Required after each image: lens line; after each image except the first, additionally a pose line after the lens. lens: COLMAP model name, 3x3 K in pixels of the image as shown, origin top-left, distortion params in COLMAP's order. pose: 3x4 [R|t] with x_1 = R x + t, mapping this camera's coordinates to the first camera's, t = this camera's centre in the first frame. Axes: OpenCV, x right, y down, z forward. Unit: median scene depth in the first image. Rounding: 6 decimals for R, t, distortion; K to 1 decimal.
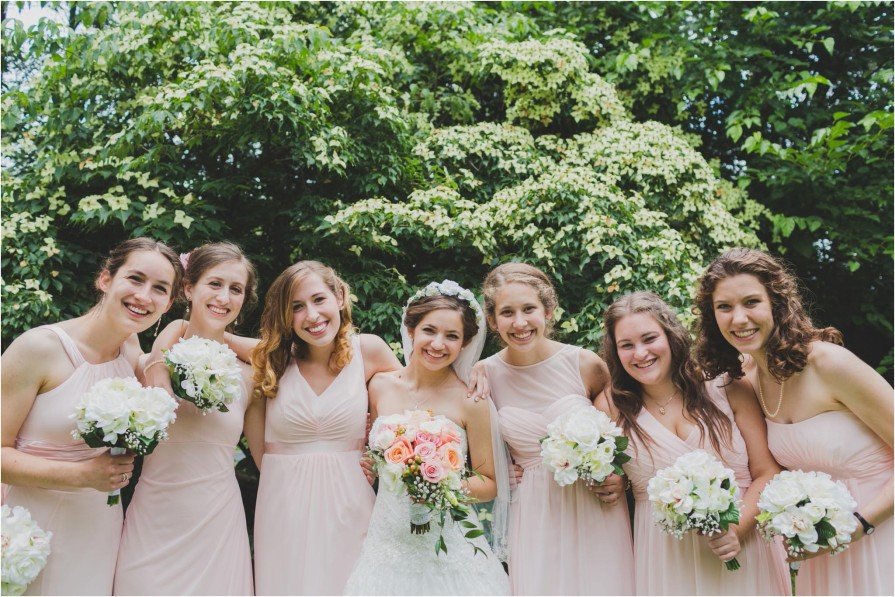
lens RADIAL K [[854.9, 0, 448.3], [0, 854.9, 297.5], [0, 0, 1]] dist [0.021512, 0.000000]
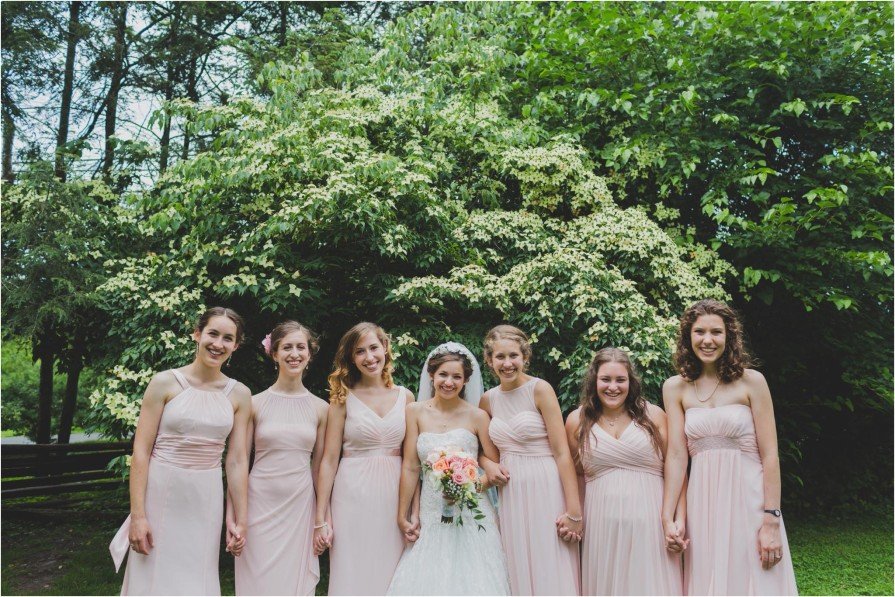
lens RADIAL K [[854.9, 0, 428.3], [0, 854.9, 310.4], [0, 0, 1]] dist [0.021512, 0.000000]
pose [[0.997856, -0.007821, -0.064984, 0.009533], [0.006957, 0.999885, -0.013511, -0.038094], [0.065082, 0.013030, 0.997795, -0.422426]]
